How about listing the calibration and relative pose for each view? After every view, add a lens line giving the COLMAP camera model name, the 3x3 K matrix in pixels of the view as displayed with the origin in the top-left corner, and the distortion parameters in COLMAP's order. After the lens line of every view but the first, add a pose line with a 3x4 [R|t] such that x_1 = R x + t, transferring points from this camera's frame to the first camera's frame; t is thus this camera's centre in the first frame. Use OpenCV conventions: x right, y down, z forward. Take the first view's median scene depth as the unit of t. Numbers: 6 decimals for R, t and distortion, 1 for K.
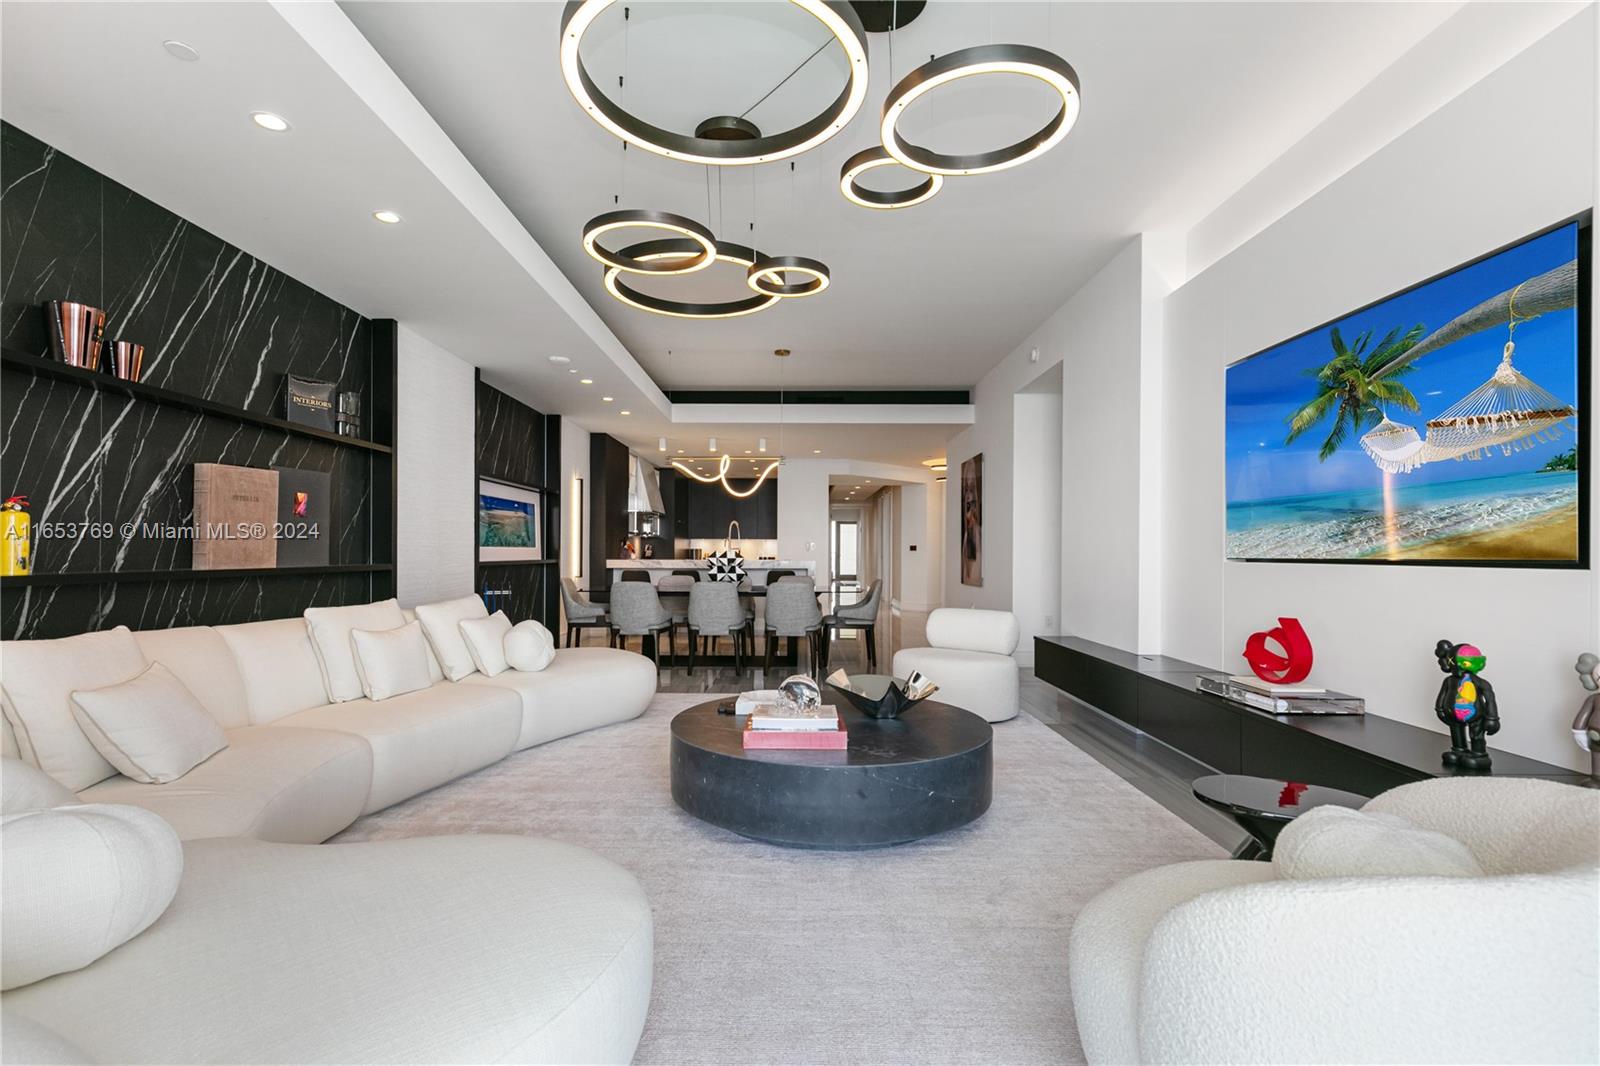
lens RADIAL K [[739.7, 0, 804.6], [0, 739.7, 540.4], [0, 0, 1]] dist [0.017029, -0.001799]
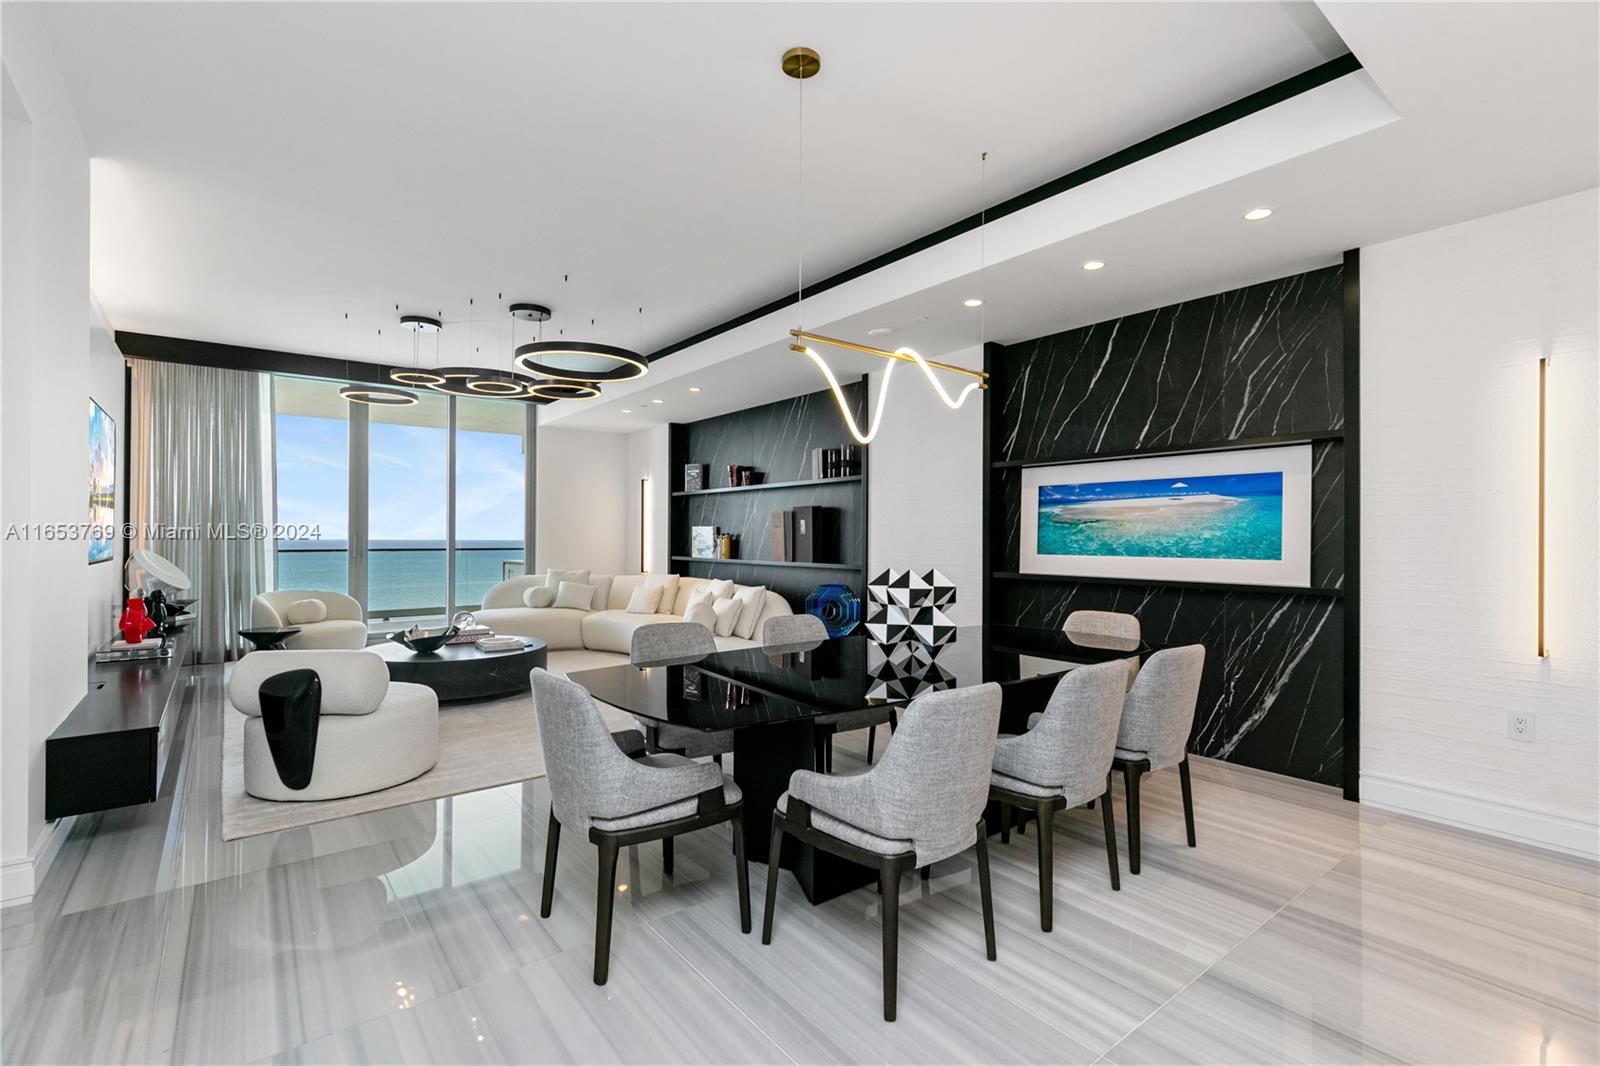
lens RADIAL K [[739.7, 0, 796.9], [0, 739.7, 532.7], [0, 0, 1]] dist [0.017029, -0.001799]
pose [[-0.802248, -0.011848, -0.596873, 0.358408], [0.001496, 0.999760, -0.021855, 0.002734], [0.596989, -0.018426, -0.802038, 2.351922]]
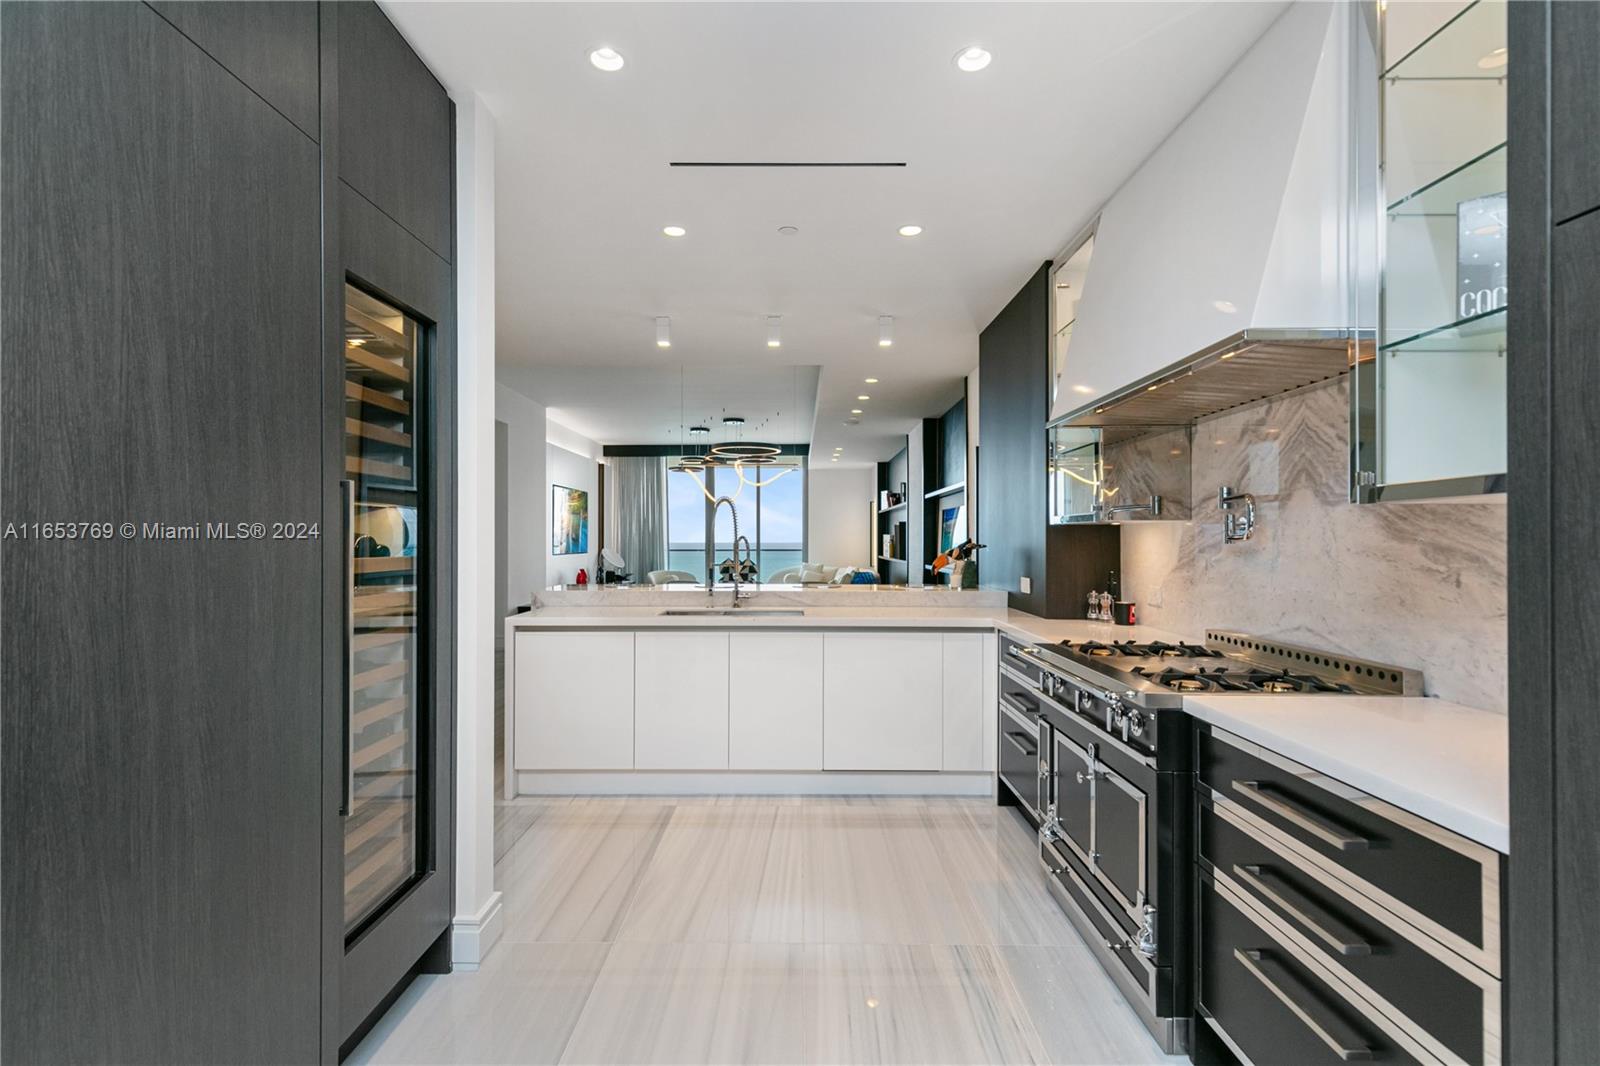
lens RADIAL K [[739.7, 0, 796.9], [0, 739.7, 540.2], [0, 0, 1]] dist [0.017029, -0.001799]
pose [[-0.999868, -0.005823, 0.015140, -0.368938], [-0.006058, 0.999862, -0.015483, 0.011301], [-0.015048, -0.015573, -0.999765, 3.567048]]
